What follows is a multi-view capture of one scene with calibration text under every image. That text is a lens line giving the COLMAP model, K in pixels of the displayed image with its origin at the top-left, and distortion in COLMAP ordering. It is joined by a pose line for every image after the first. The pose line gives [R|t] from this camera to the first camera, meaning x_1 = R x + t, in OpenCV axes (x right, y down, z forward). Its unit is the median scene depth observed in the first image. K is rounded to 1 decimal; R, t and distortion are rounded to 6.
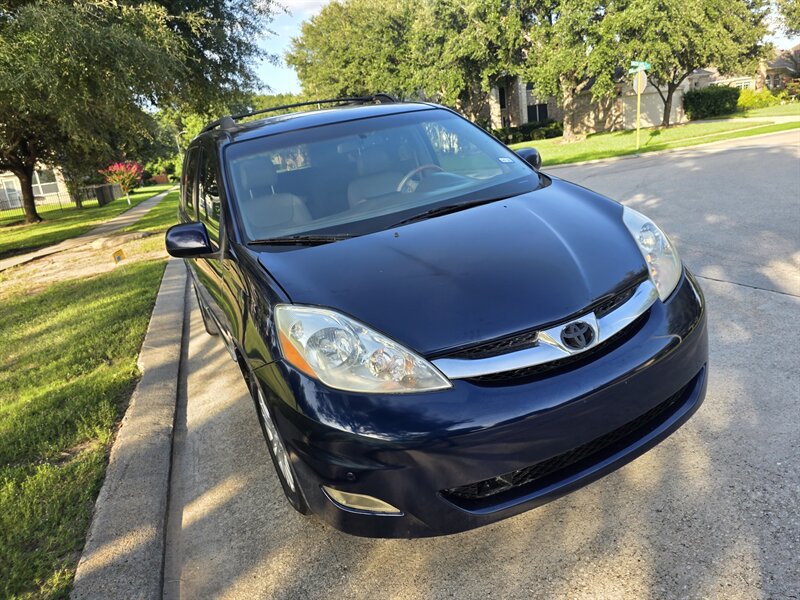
lens RADIAL K [[538.3, 0, 401.9], [0, 538.3, 288.7], [0, 0, 1]] dist [0.053444, -0.055759]
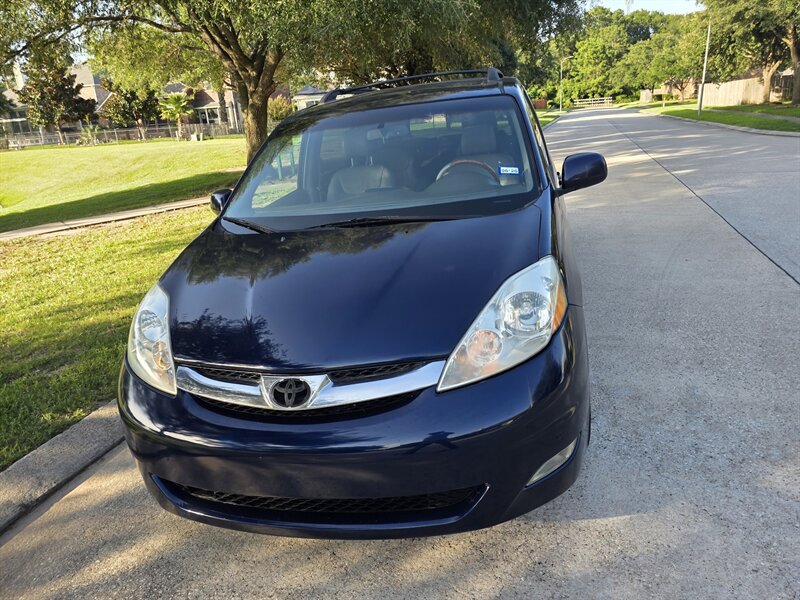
lens RADIAL K [[530.6, 0, 402.3], [0, 530.6, 284.0], [0, 0, 1]] dist [0.056490, -0.053029]
pose [[0.788165, 0.259857, -0.557916, 0.071817], [-0.190861, 0.965003, 0.179834, -0.023040], [0.585122, -0.035254, 0.810179, 0.026528]]
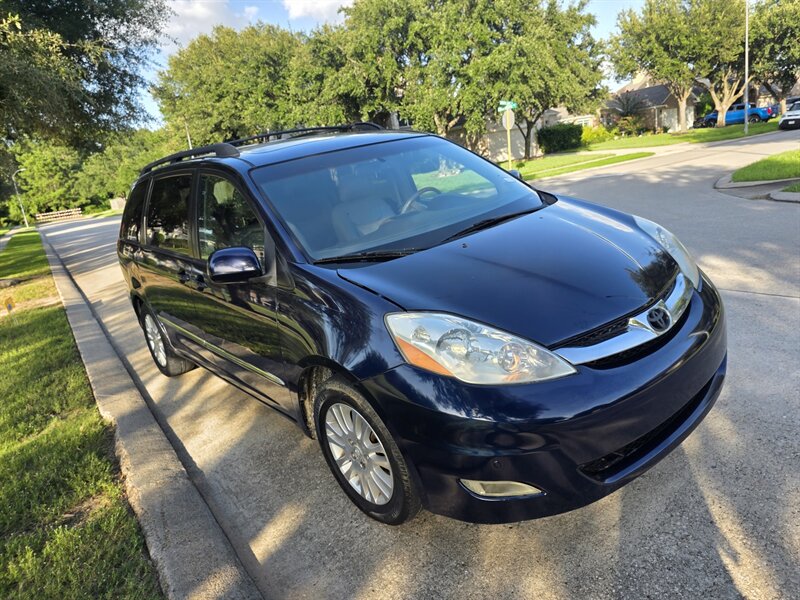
lens RADIAL K [[541.6, 0, 400.6], [0, 541.6, 286.4], [0, 0, 1]] dist [0.049394, -0.051021]
pose [[0.973002, -0.060923, 0.222610, -0.035946], [0.075236, 0.995570, -0.056386, 0.003069], [-0.218189, 0.071612, 0.973276, -0.002161]]
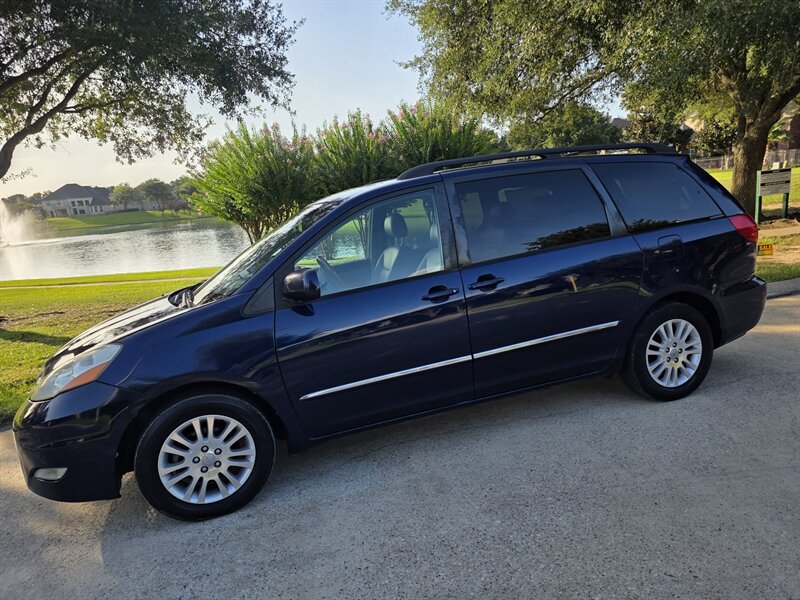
lens RADIAL K [[533.1, 0, 416.7], [0, 533.1, 307.0], [0, 0, 1]] dist [0.066021, -0.060596]
pose [[-0.090960, 0.349204, -0.932622, 0.138943], [-0.152043, 0.920655, 0.359552, -0.073828], [0.984179, 0.174503, -0.030649, 0.170109]]
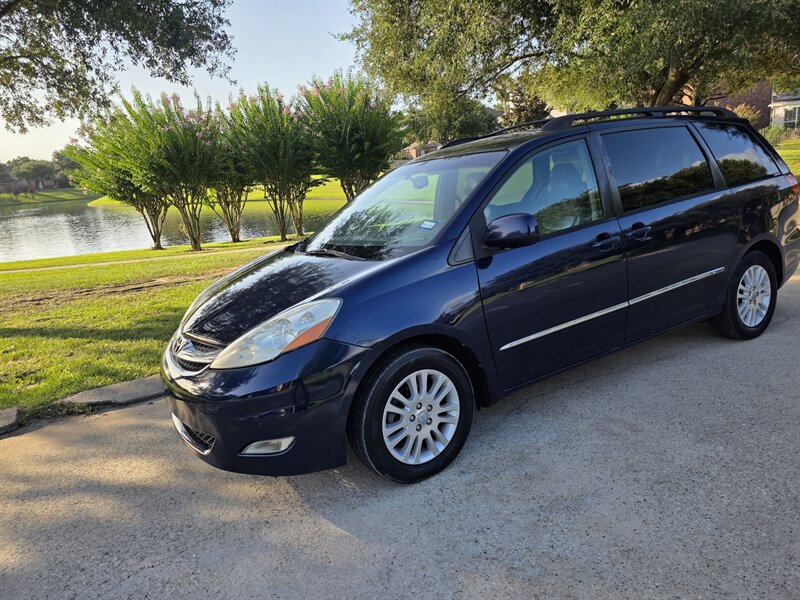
lens RADIAL K [[528.8, 0, 414.2], [0, 528.8, 297.3], [0, 0, 1]] dist [0.054710, -0.048474]
pose [[0.127599, 0.360134, -0.924133, 0.137255], [-0.190099, 0.923355, 0.333583, -0.053229], [0.973438, 0.133112, 0.186281, 0.102292]]
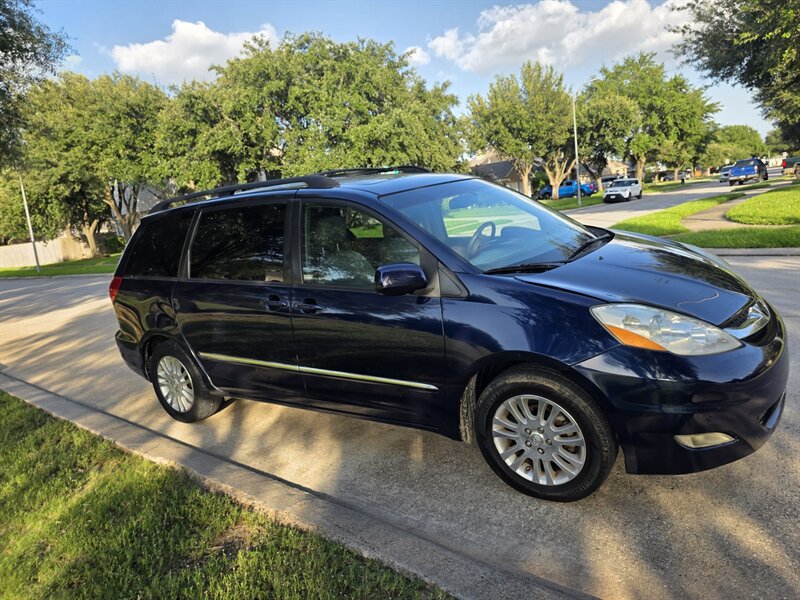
lens RADIAL K [[545.9, 0, 410.2], [0, 545.9, 292.2], [0, 0, 1]] dist [0.053802, -0.057982]
pose [[0.872728, -0.049166, 0.485725, -0.091135], [0.128394, 0.983007, -0.131191, 0.008159], [-0.471021, 0.176859, 0.864211, 0.006807]]
